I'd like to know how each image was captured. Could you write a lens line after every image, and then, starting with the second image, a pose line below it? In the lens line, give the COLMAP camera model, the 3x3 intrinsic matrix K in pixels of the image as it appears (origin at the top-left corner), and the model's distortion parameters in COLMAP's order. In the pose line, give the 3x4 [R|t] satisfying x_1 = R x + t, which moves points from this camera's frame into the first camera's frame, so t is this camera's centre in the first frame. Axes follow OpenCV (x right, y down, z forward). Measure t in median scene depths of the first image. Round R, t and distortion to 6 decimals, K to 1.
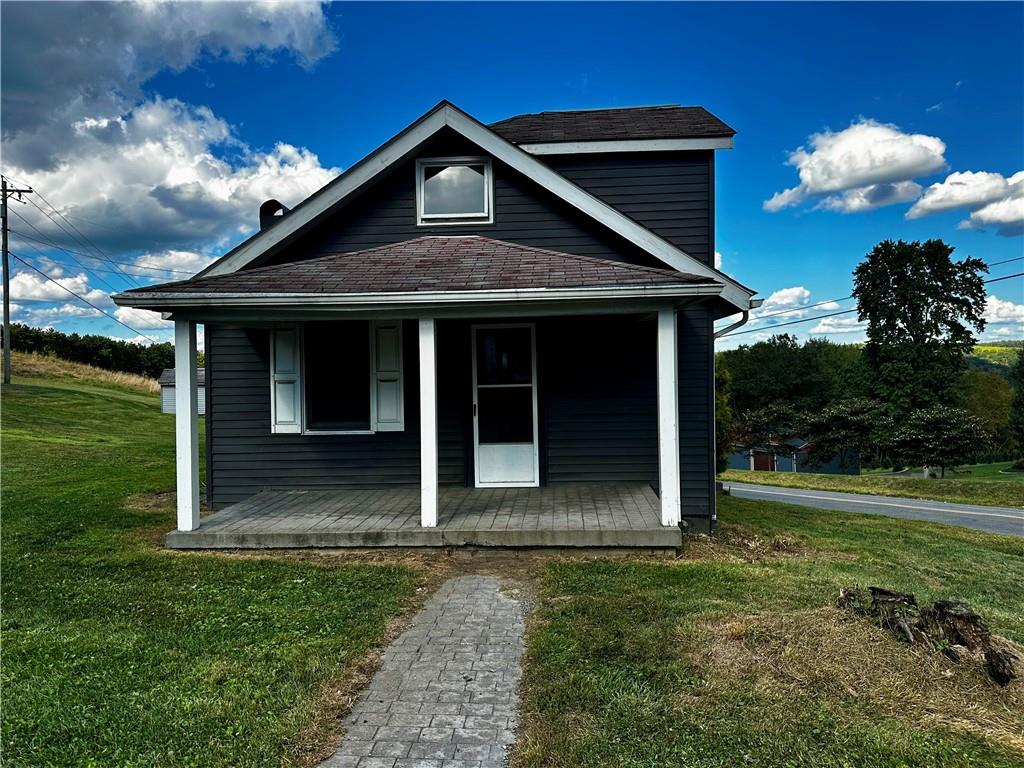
lens RADIAL K [[747.3, 0, 514.7], [0, 747.3, 388.4], [0, 0, 1]] dist [0.091794, -0.000131]
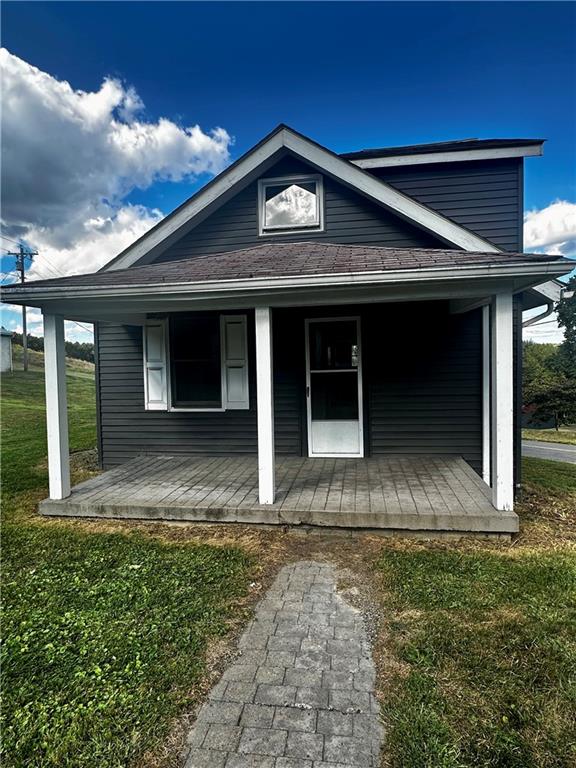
lens RADIAL K [[447.2, 0, 285.9], [0, 447.2, 385.1], [0, 0, 1]] dist [0.005666, 0.000190]
pose [[0.995195, -0.001328, -0.097908, -0.022812], [0.004072, 0.999605, 0.027824, -0.001408], [0.097832, -0.028089, 0.994806, 0.353892]]
